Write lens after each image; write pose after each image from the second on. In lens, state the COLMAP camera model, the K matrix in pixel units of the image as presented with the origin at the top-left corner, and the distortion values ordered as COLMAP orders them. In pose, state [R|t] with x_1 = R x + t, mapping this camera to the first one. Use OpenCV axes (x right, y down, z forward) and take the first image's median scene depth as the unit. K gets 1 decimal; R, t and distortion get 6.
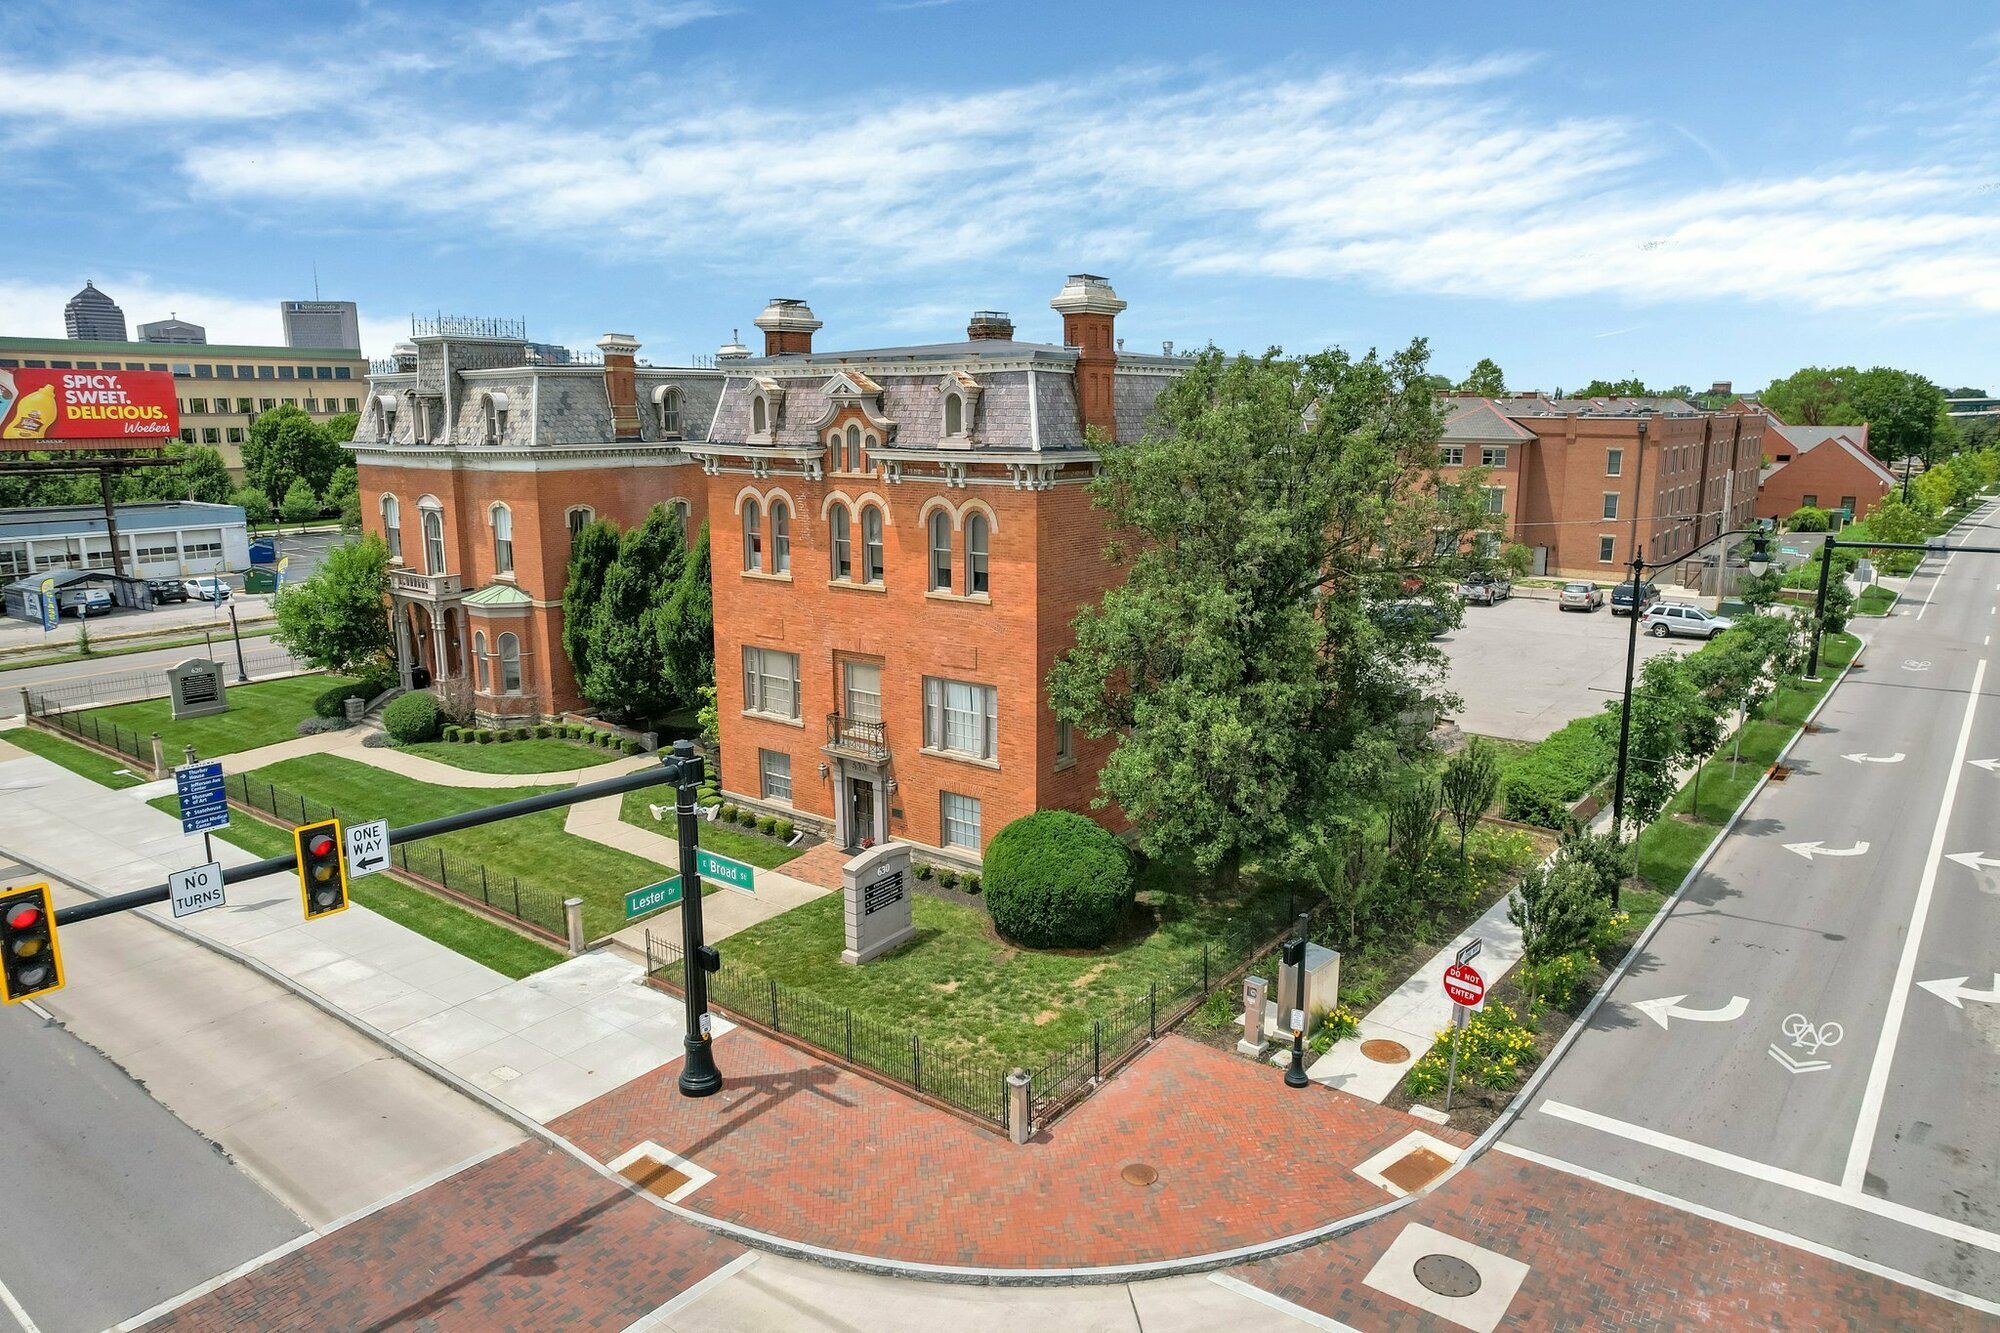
lens RADIAL K [[1270.5, 0, 1000.0], [0, 1270.5, 666.5], [0, 0, 1]] dist [-0.072715, 0.070835]
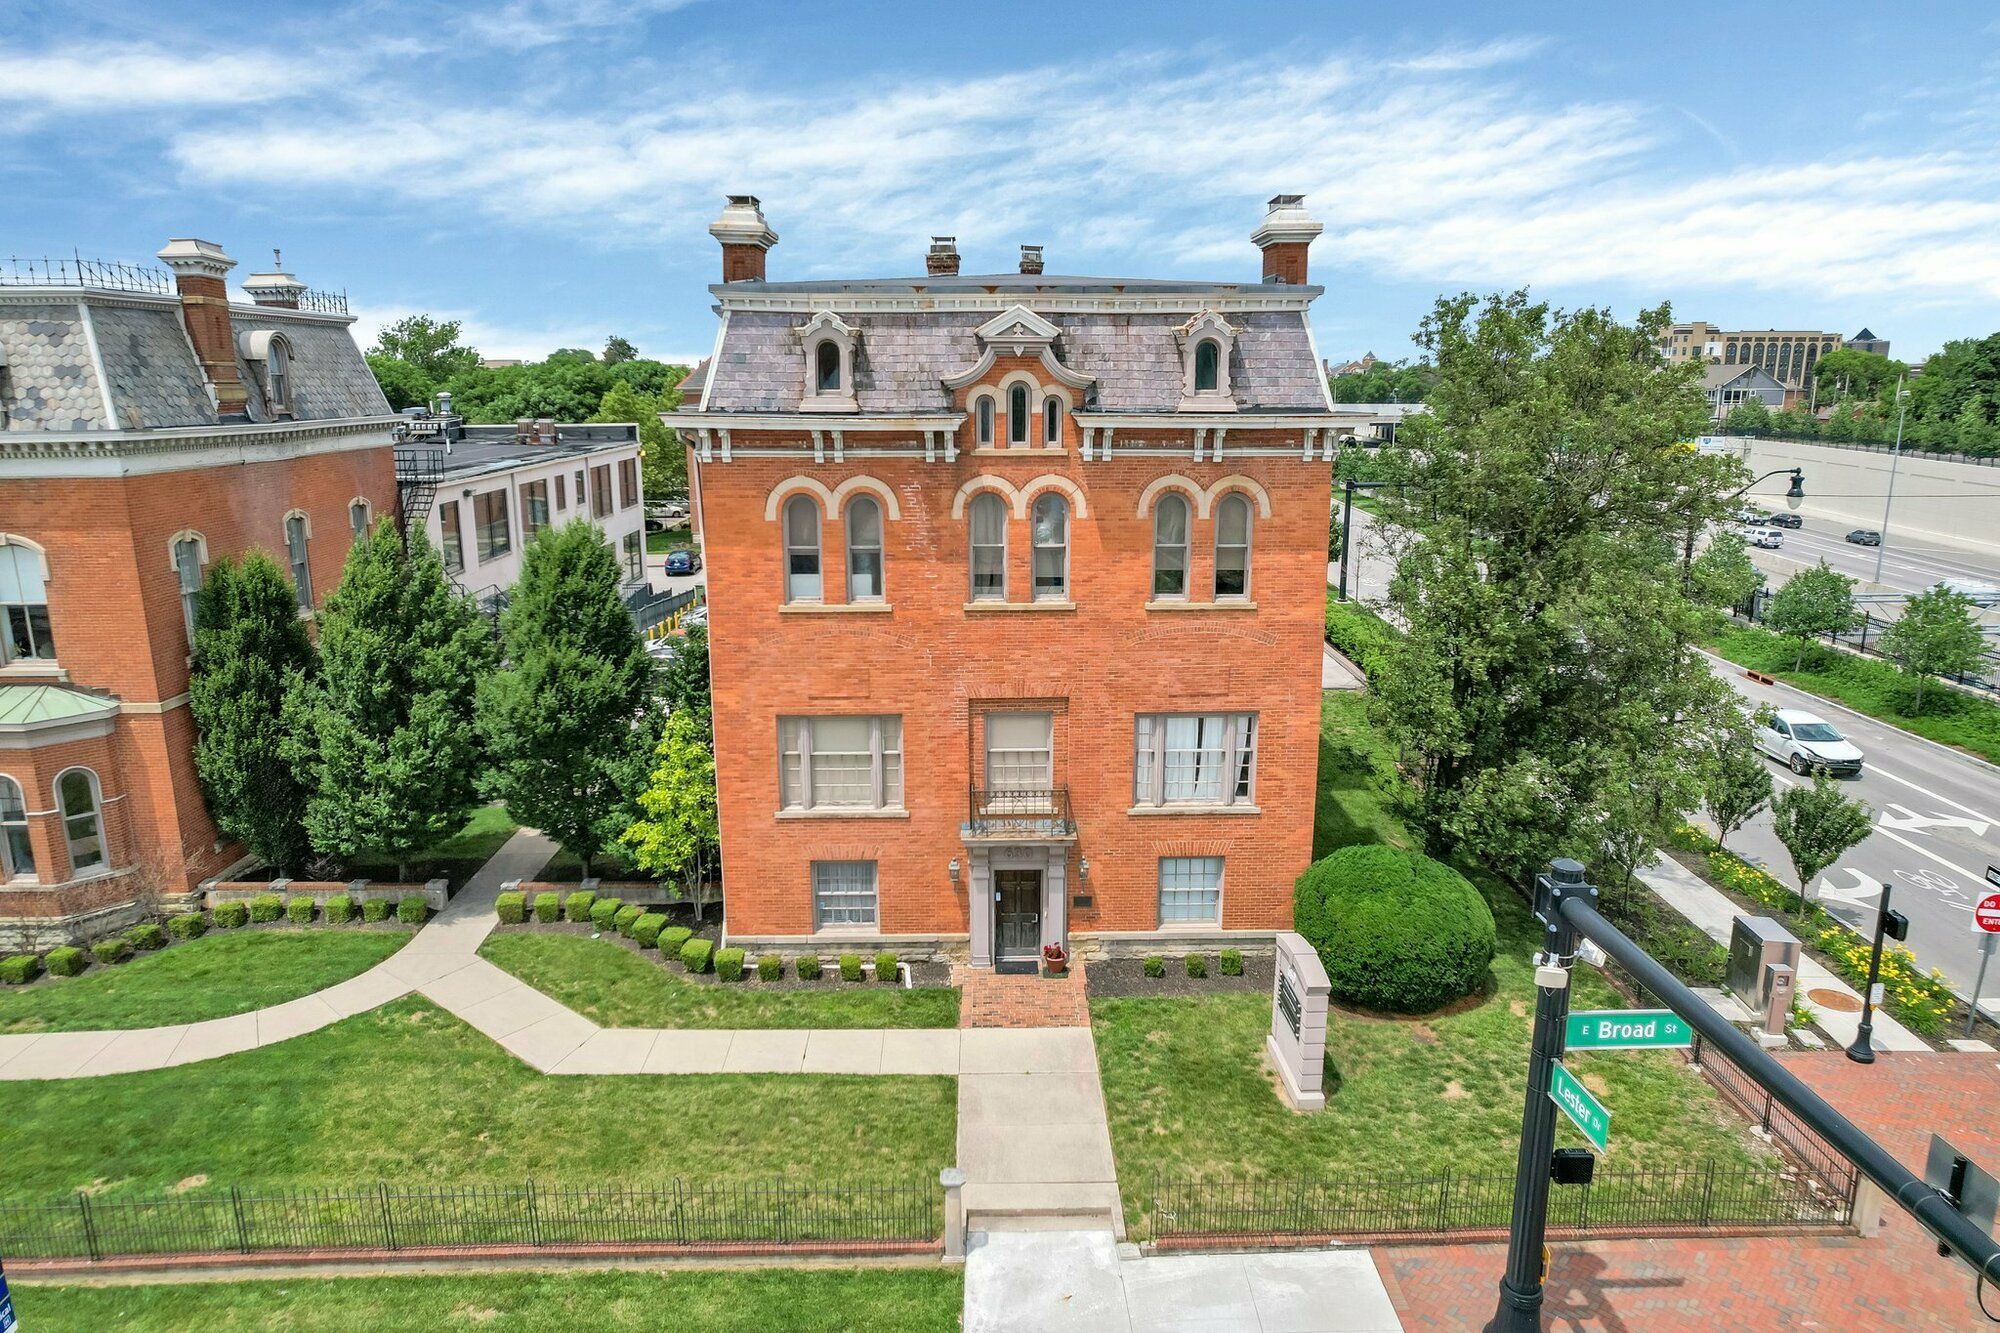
lens RADIAL K [[1270.5, 0, 1000.0], [0, 1270.5, 666.5], [0, 0, 1]] dist [-0.072715, 0.070835]
pose [[0.781587, -0.137811, 0.608383, -0.550715], [0.126894, 0.990024, 0.061241, -0.073404], [-0.610754, 0.029335, 0.791277, 0.427912]]
